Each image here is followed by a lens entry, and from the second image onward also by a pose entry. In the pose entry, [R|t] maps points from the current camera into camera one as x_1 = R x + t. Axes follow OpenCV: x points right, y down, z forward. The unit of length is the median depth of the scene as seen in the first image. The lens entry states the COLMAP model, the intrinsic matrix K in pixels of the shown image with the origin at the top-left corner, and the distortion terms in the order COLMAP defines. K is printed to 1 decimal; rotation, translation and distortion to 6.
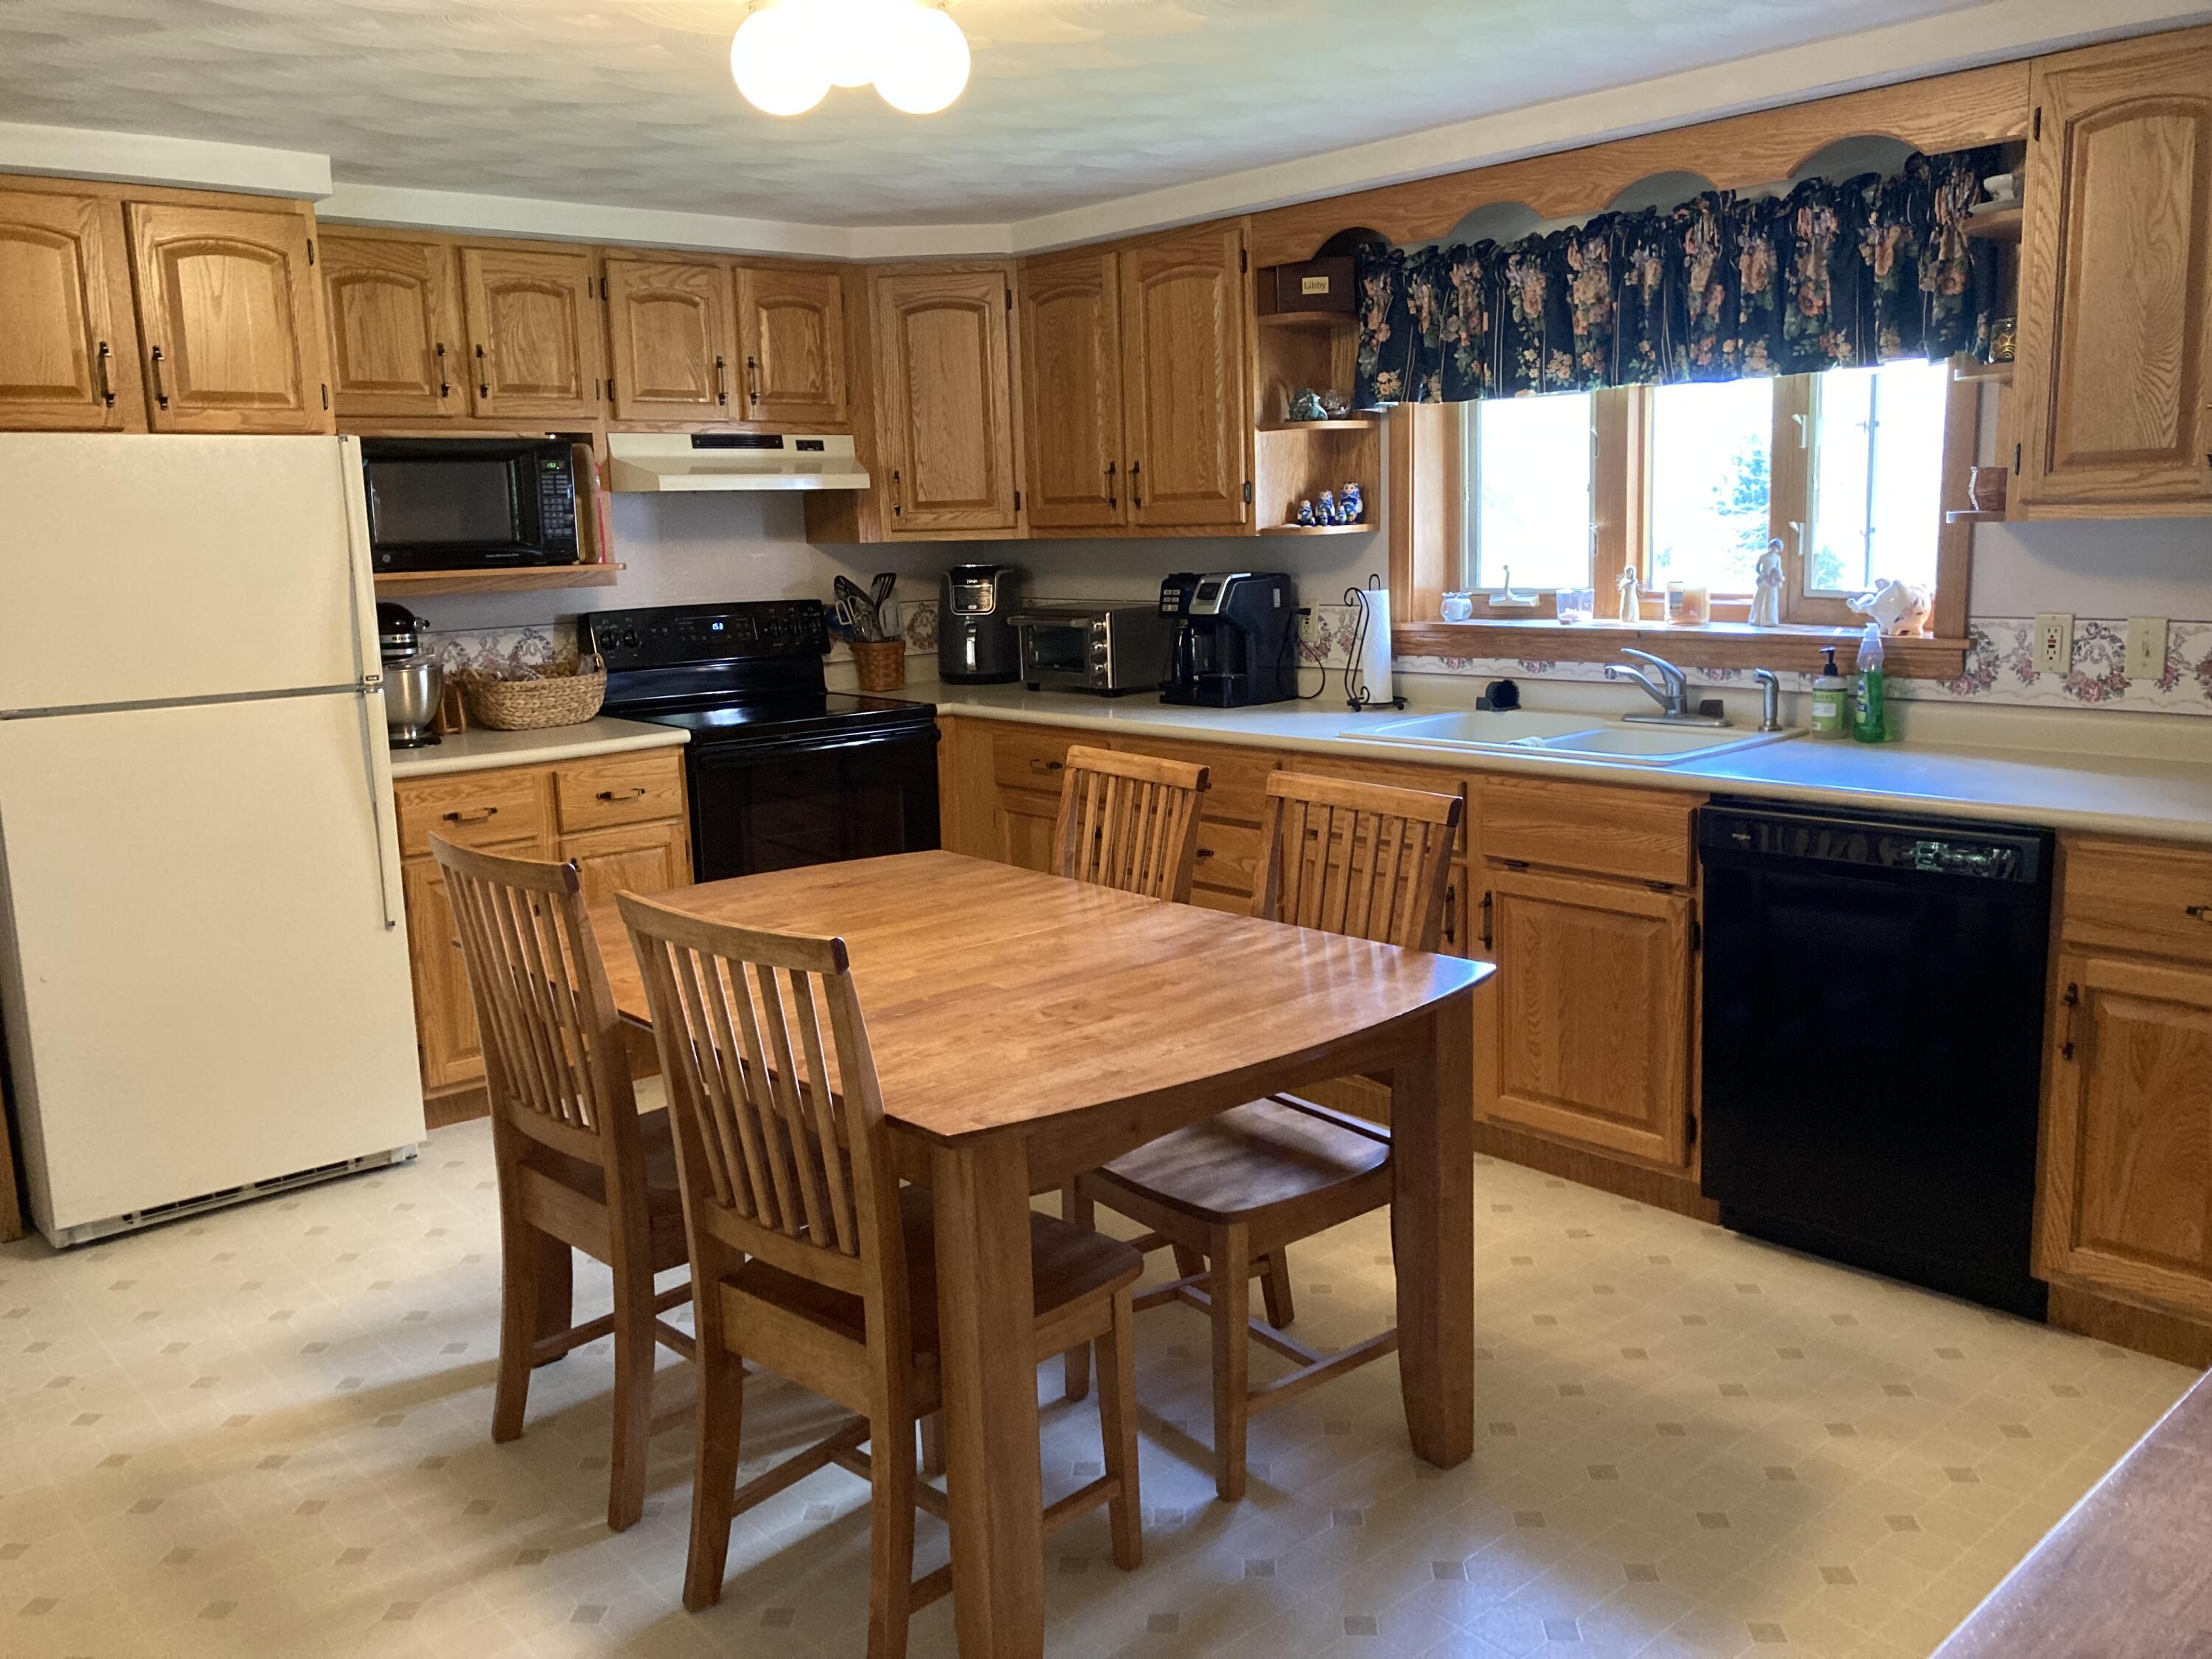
lens RADIAL K [[1883.1, 0, 1106.0], [0, 1883.1, 829.5], [0, 0, 1]] dist [0.044796, -0.109702]
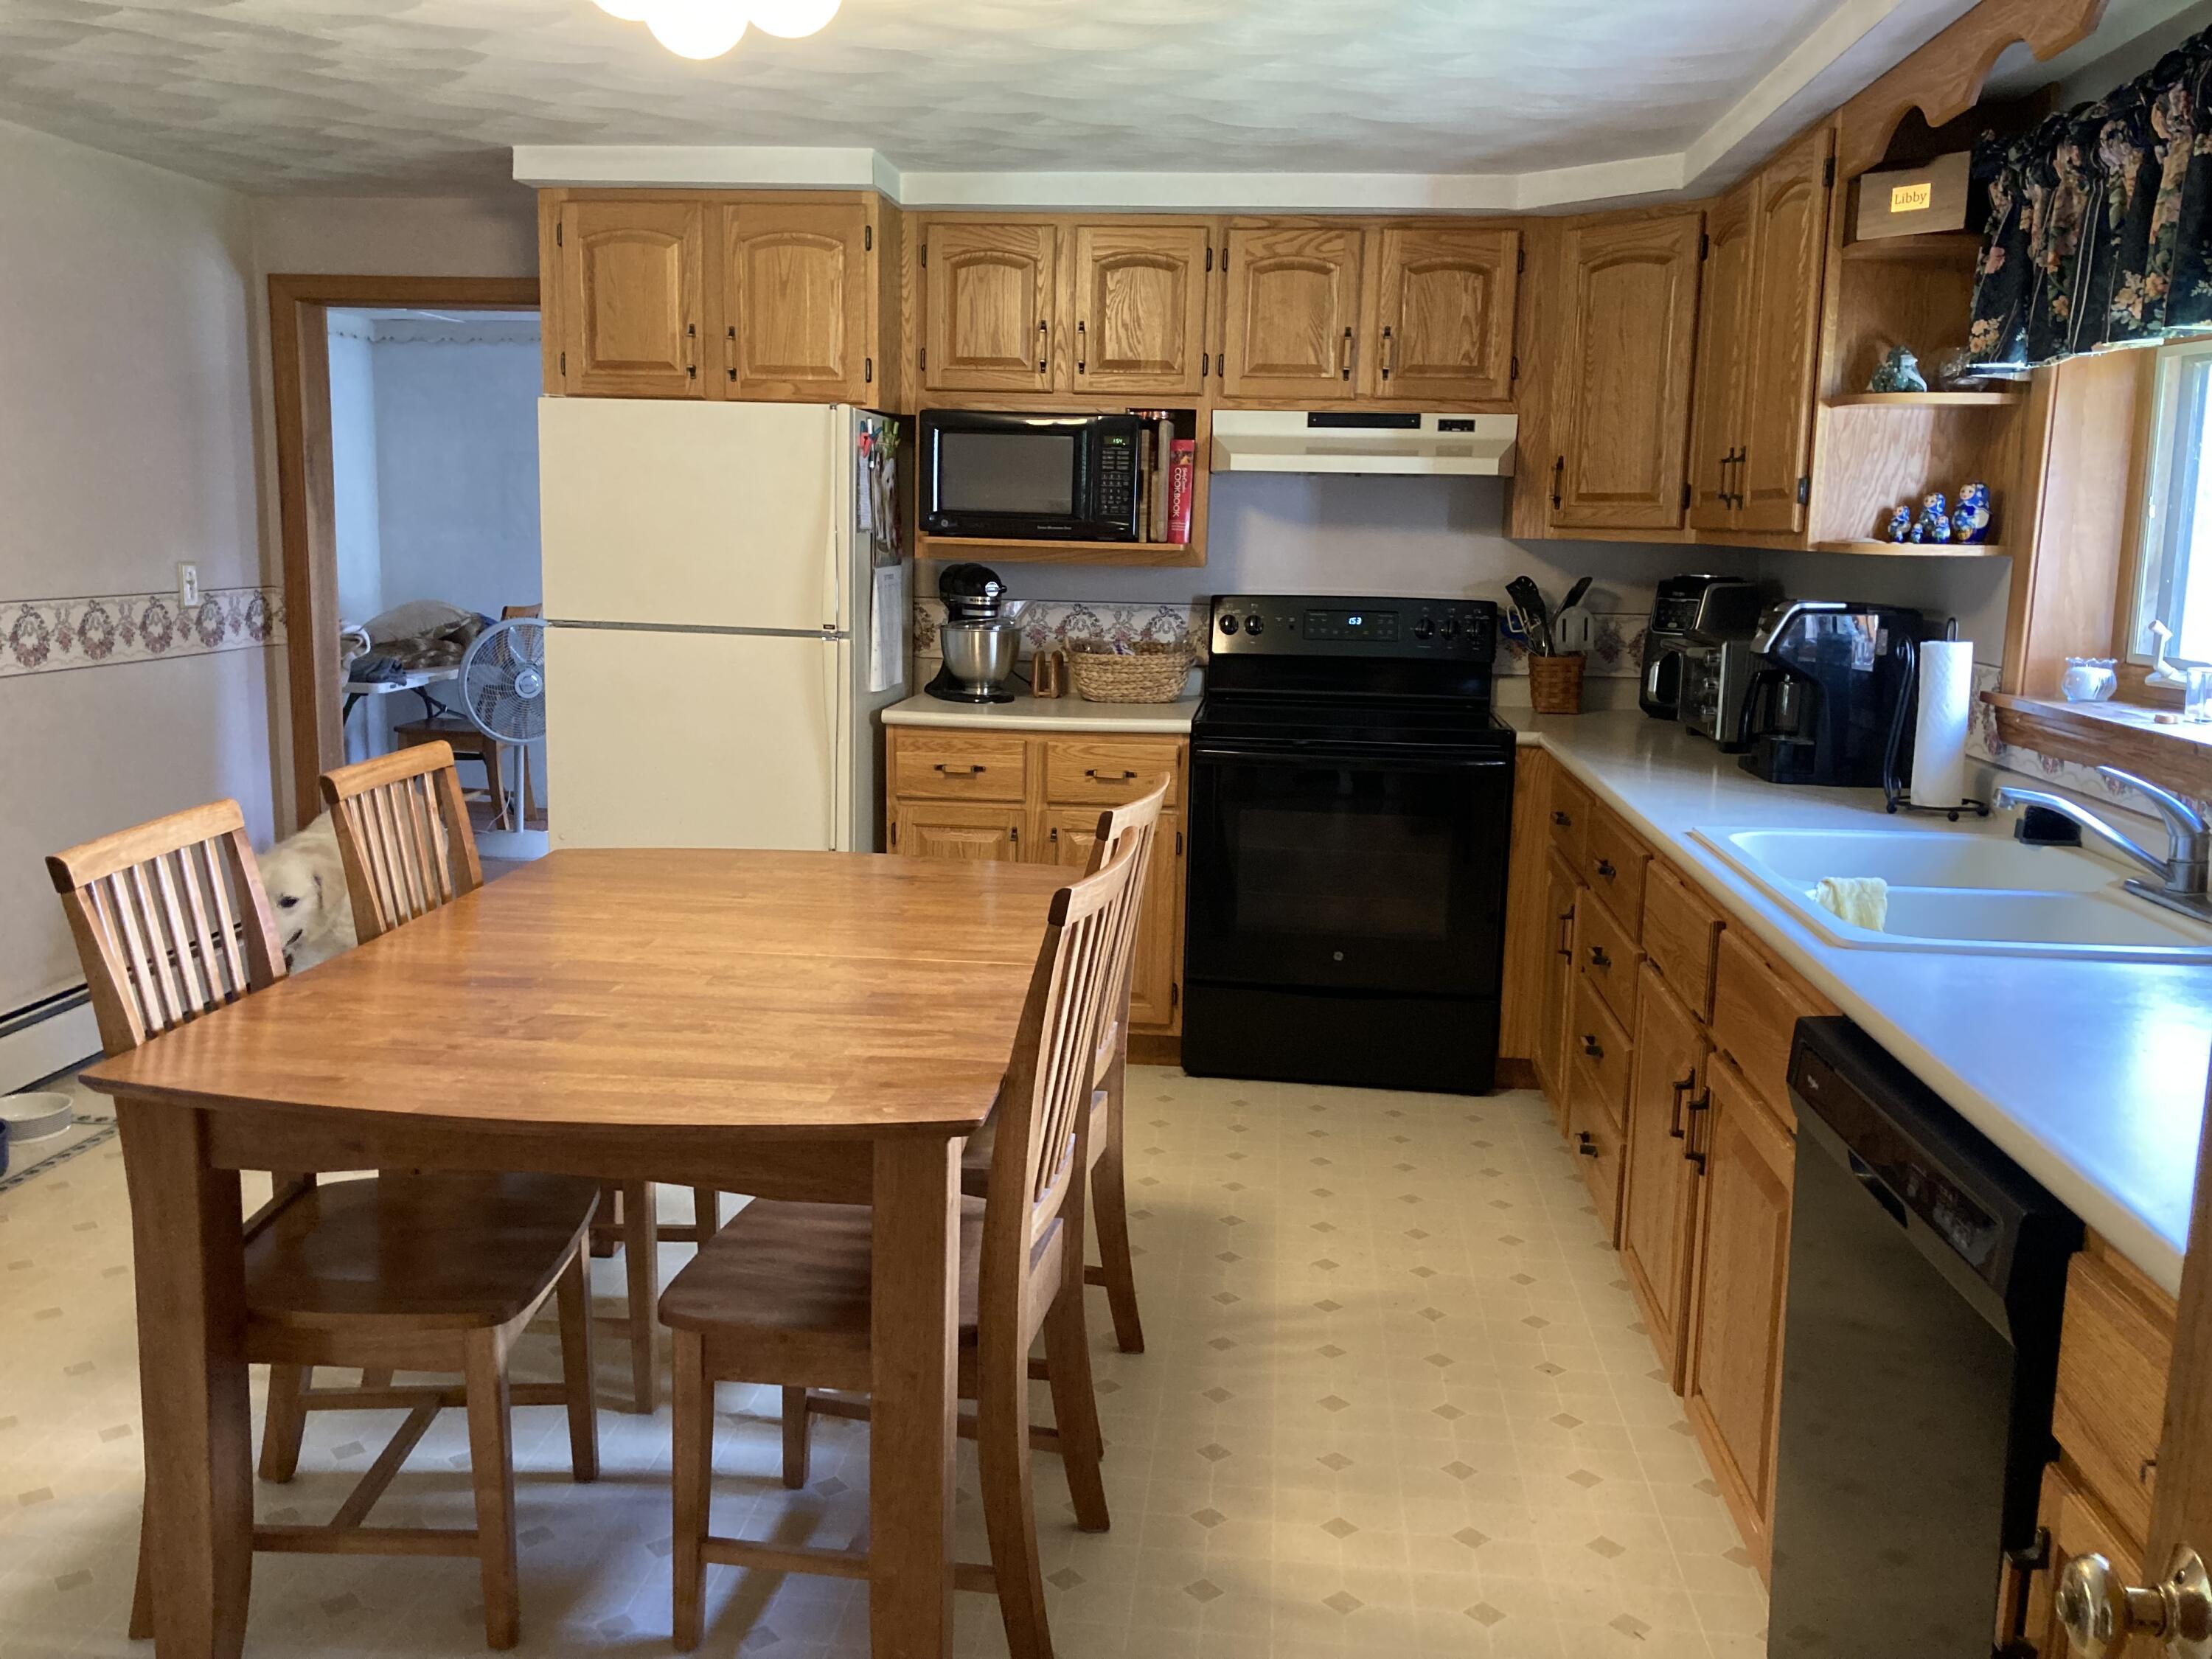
lens RADIAL K [[1871.3, 0, 1099.7], [0, 1871.3, 854.8], [0, 0, 1]] dist [0.001558, 0.000284]
pose [[0.675134, 0.173533, -0.716994, 0.426926], [-0.164048, 0.982918, 0.083424, -0.054935], [0.719223, 0.061299, 0.692070, 0.304908]]
